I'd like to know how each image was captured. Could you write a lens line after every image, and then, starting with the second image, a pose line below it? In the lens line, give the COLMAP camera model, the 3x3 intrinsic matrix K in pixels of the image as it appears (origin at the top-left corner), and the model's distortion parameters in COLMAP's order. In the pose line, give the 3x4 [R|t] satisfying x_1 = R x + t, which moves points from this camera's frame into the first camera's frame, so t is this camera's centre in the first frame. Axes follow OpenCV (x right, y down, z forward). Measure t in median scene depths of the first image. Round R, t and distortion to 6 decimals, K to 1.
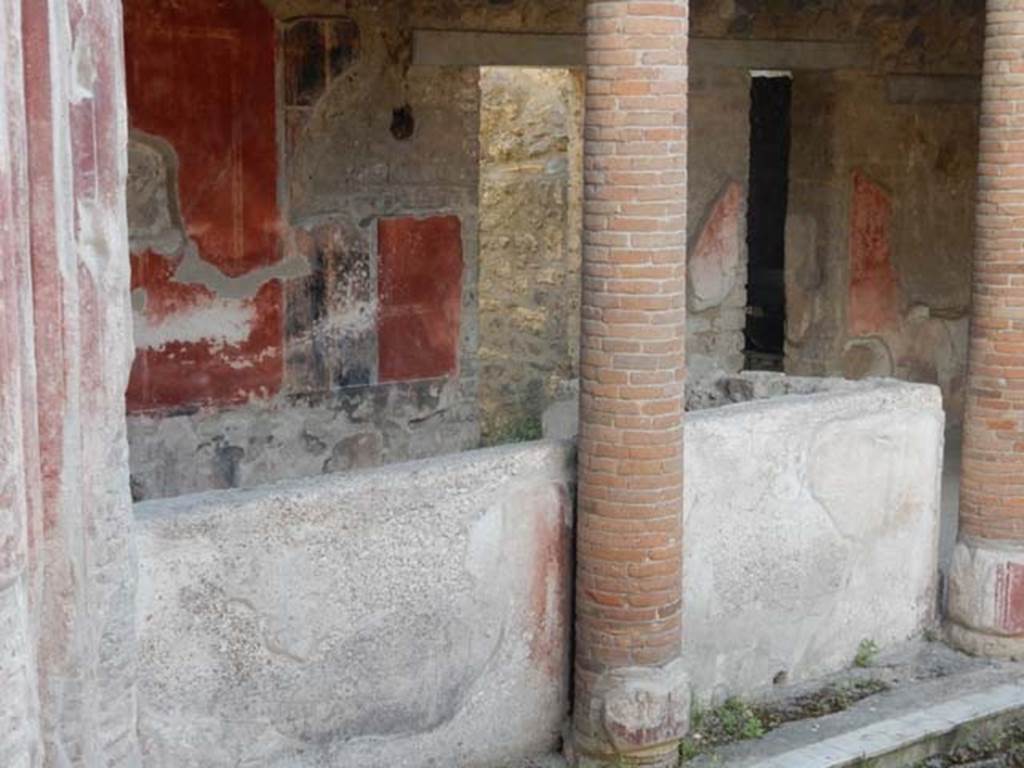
lens RADIAL K [[1743.3, 0, 512.3], [0, 1743.3, 383.0], [0, 0, 1]] dist [-0.030886, 0.000000]
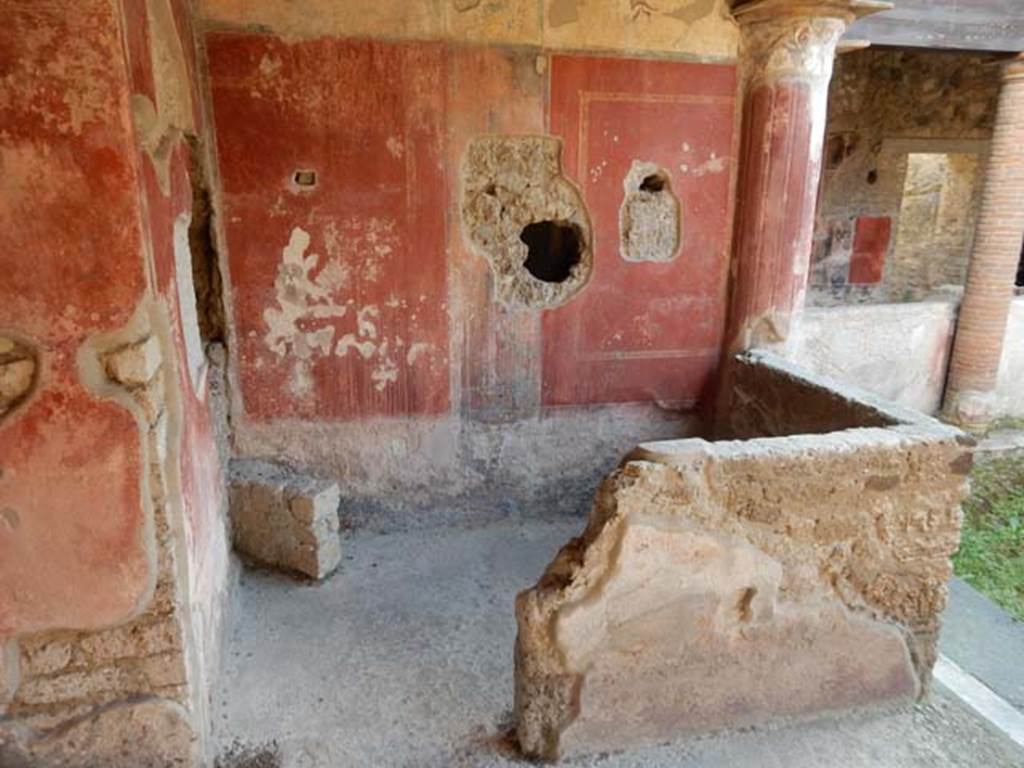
lens RADIAL K [[757.4, 0, 513.5], [0, 757.4, 387.5], [0, 0, 1]] dist [-0.002163, 0.004192]
pose [[0.916510, 0.114107, -0.383392, -0.085028], [-0.069077, 0.989199, 0.129278, 0.040412], [0.394002, -0.092001, 0.914493, -0.198045]]
